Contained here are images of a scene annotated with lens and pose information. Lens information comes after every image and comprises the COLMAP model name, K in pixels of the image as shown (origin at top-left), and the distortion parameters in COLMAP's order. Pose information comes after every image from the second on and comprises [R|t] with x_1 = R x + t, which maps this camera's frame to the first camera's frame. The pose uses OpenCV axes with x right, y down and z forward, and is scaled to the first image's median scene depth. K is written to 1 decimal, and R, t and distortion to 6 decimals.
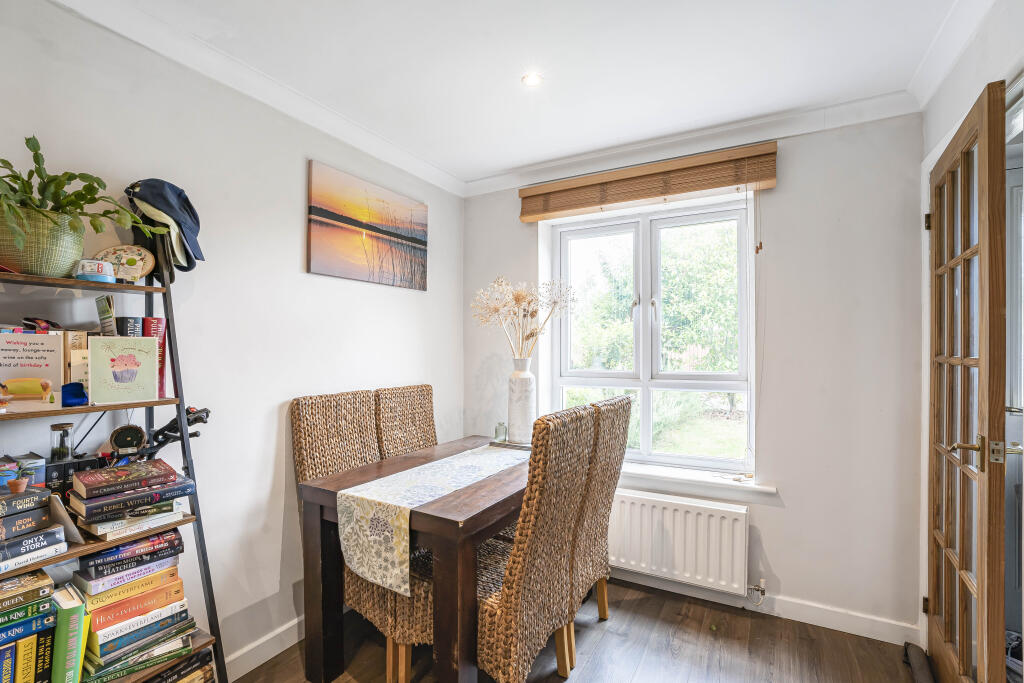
lens RADIAL K [[493.9, 0, 489.6], [0, 493.9, 348.1], [0, 0, 1]] dist [-0.005315, 0.005993]
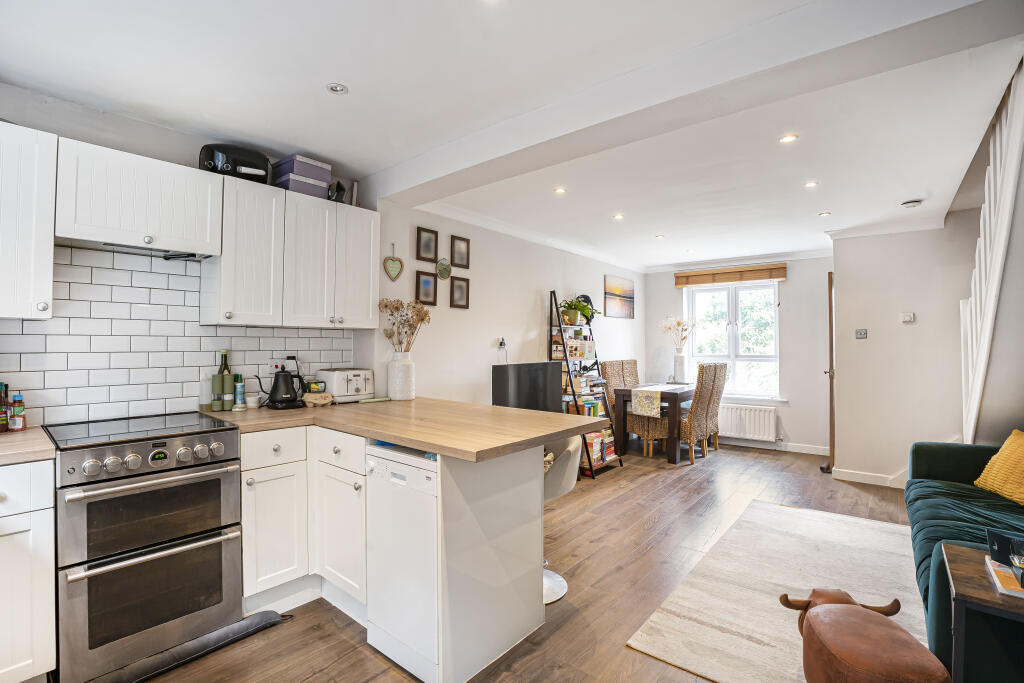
lens RADIAL K [[493.9, 0, 513.8], [0, 493.9, 334.5], [0, 0, 1]] dist [-0.005315, 0.005993]
pose [[0.993326, -0.000452, -0.115343, -0.484459], [-0.001602, 0.999842, -0.017712, -0.001594], [0.115333, 0.017779, 0.993168, -1.568674]]
